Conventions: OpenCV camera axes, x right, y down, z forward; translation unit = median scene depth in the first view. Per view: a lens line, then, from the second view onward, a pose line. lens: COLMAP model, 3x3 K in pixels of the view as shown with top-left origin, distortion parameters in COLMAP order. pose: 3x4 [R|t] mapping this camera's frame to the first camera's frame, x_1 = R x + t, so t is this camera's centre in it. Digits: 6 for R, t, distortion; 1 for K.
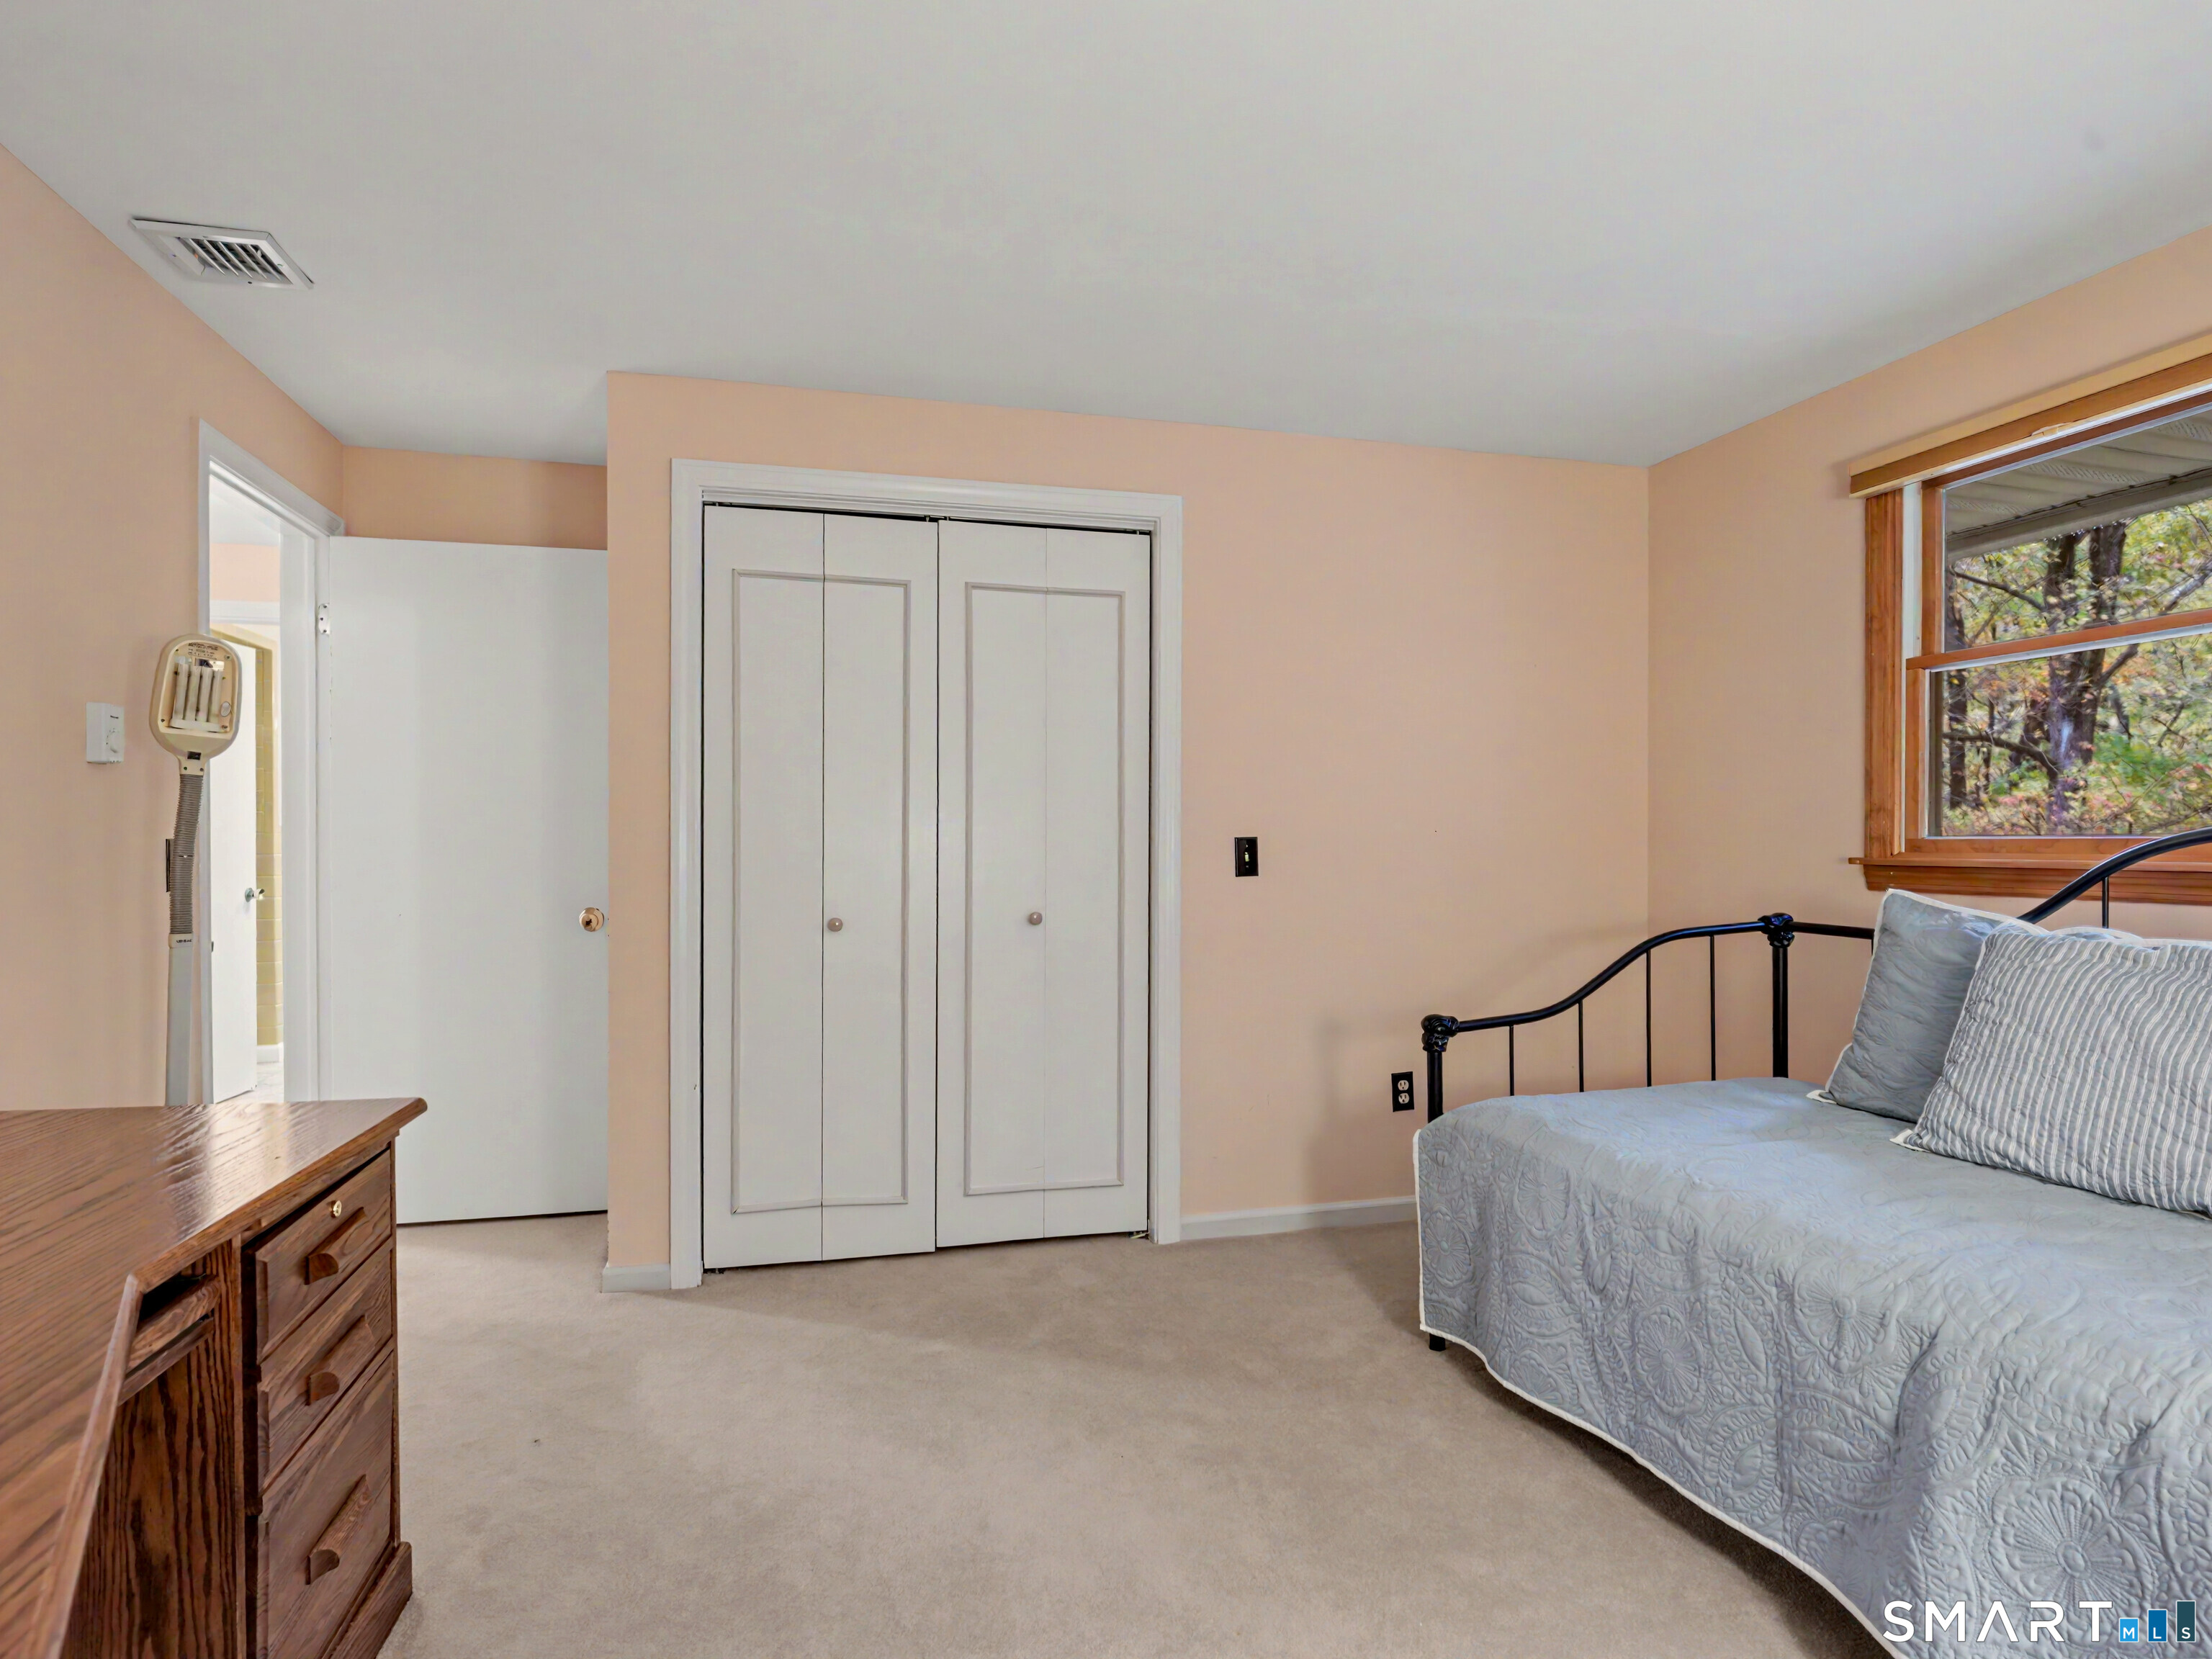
lens RADIAL K [[1204.6, 0, 1103.2], [0, 1204.6, 841.7], [0, 0, 1]] dist [-0.000672, -0.001652]
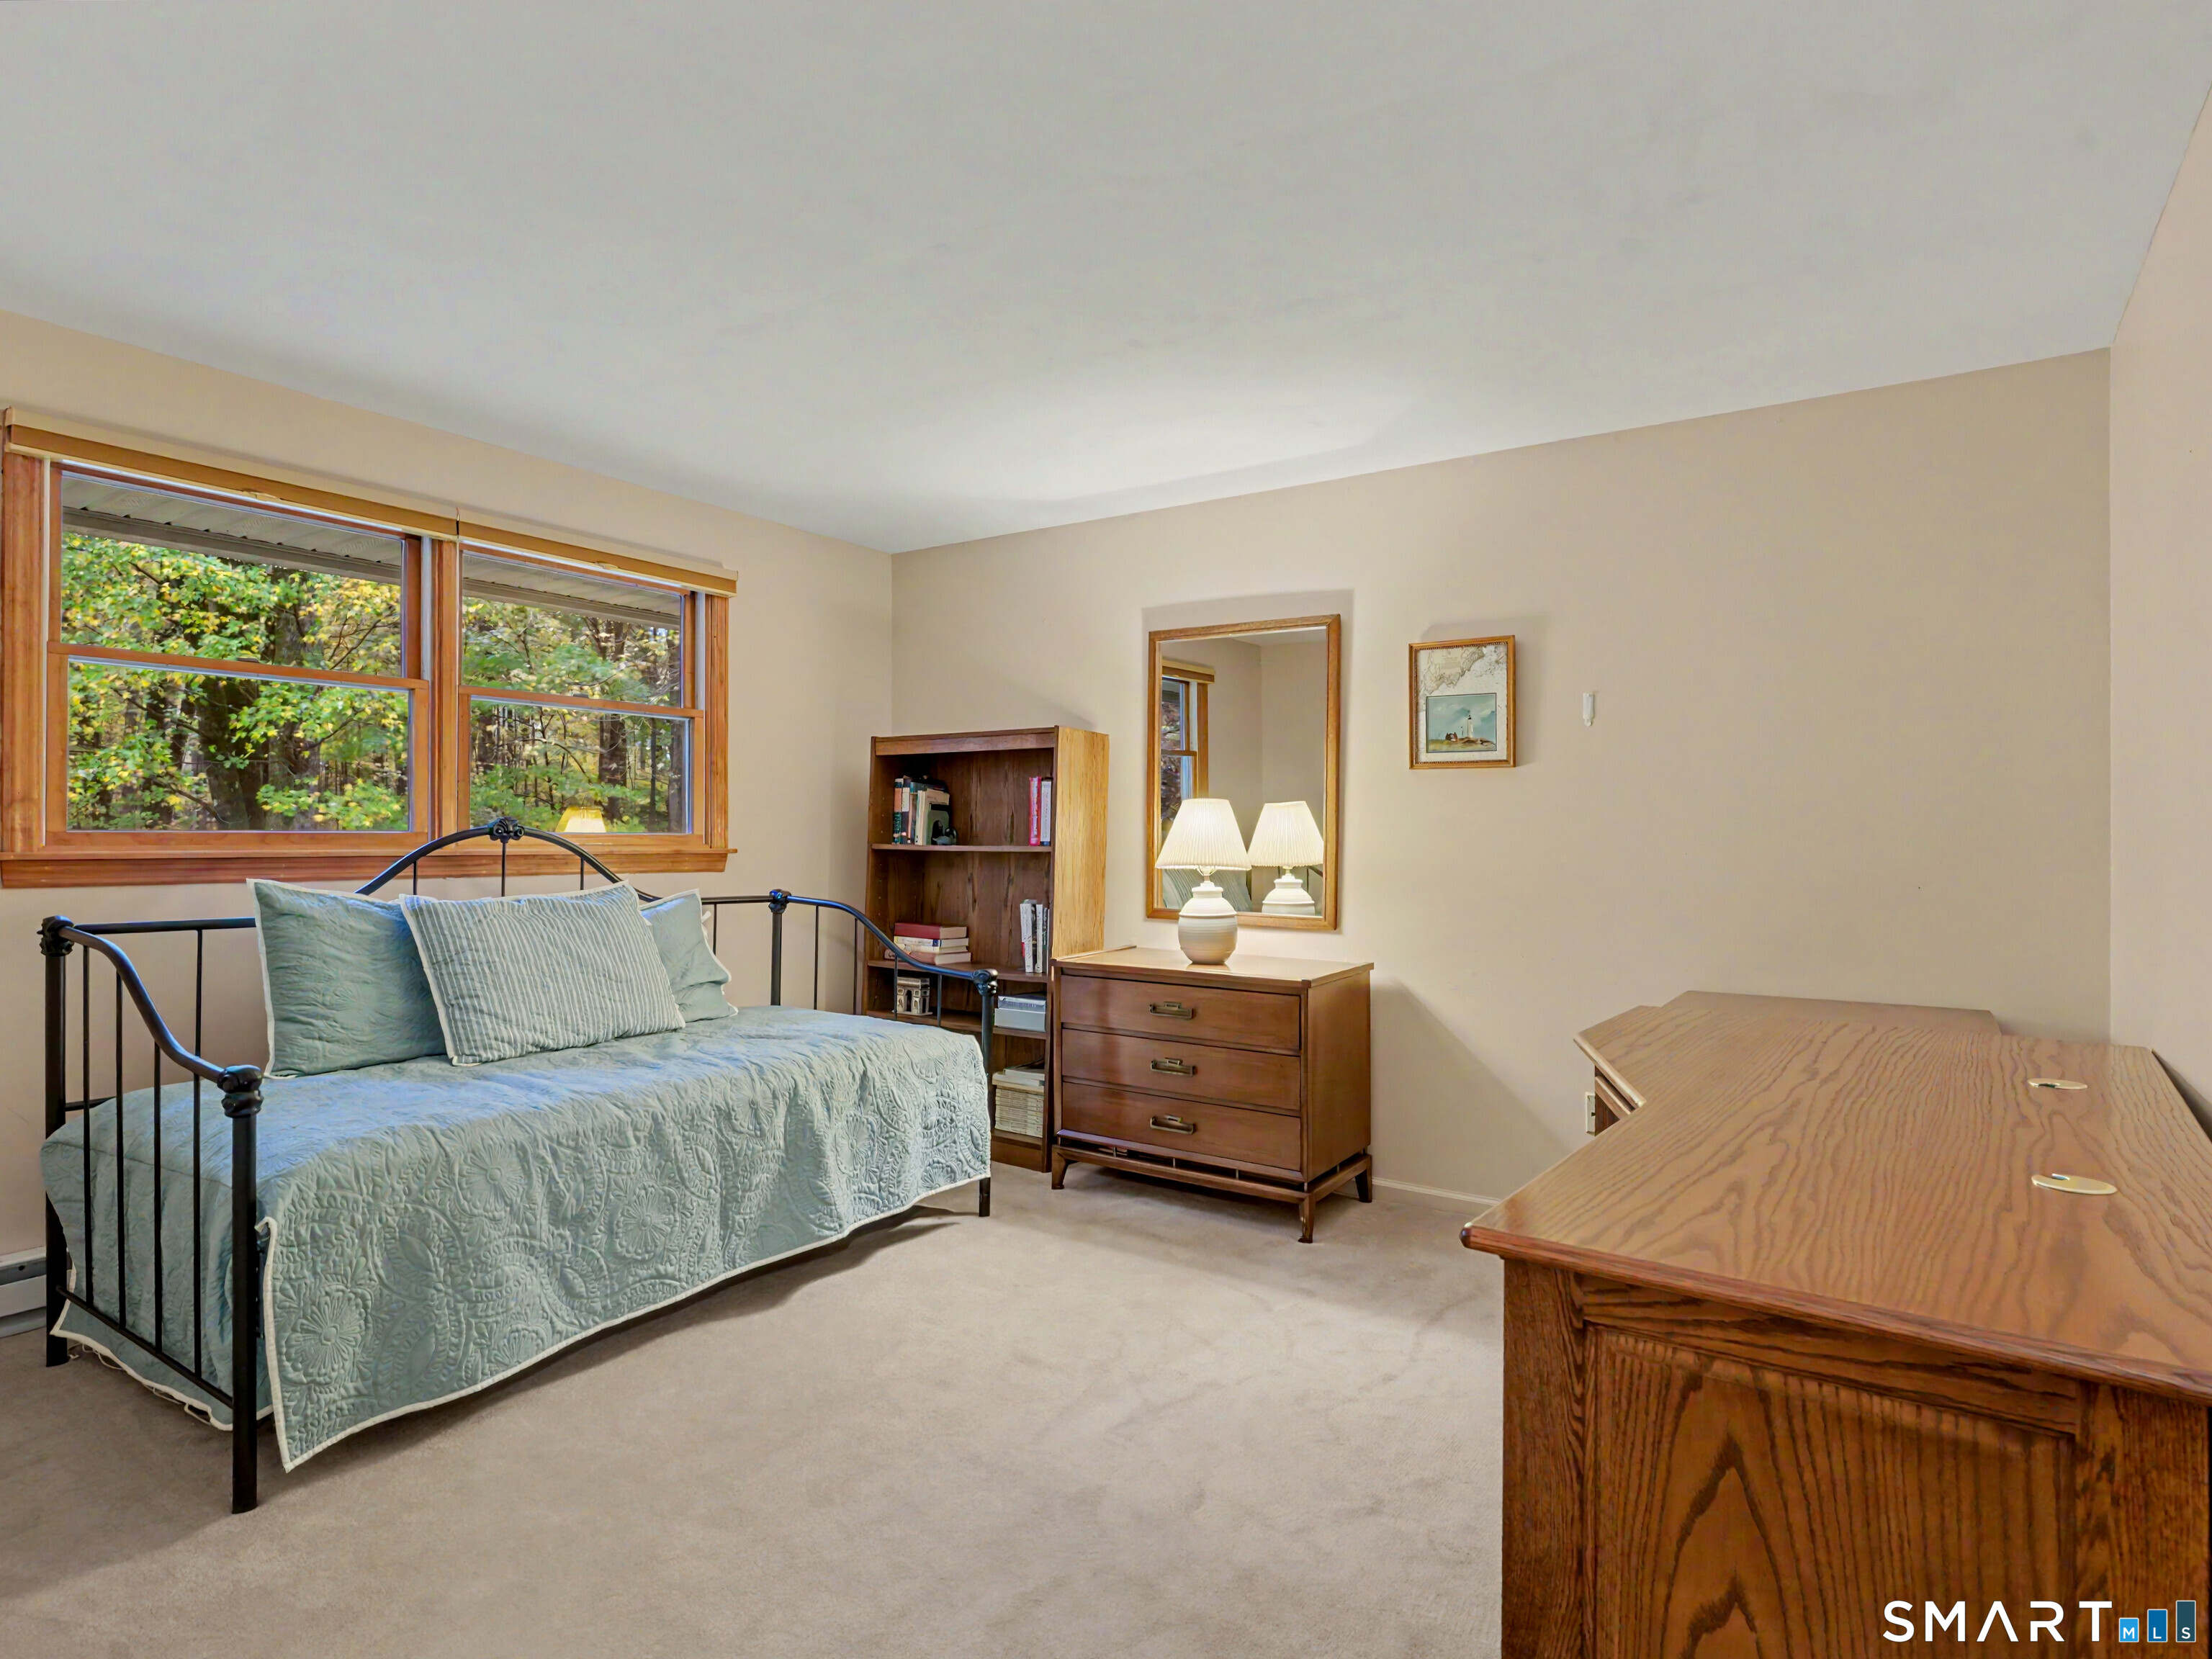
lens RADIAL K [[1204.6, 0, 1103.2], [0, 1204.6, 841.7], [0, 0, 1]] dist [-0.000672, -0.001652]
pose [[-0.664896, 0.000274, 0.746936, -0.829586], [-0.004783, 0.999978, -0.004625, 0.009884], [-0.746921, -0.006648, -0.664880, 1.438126]]
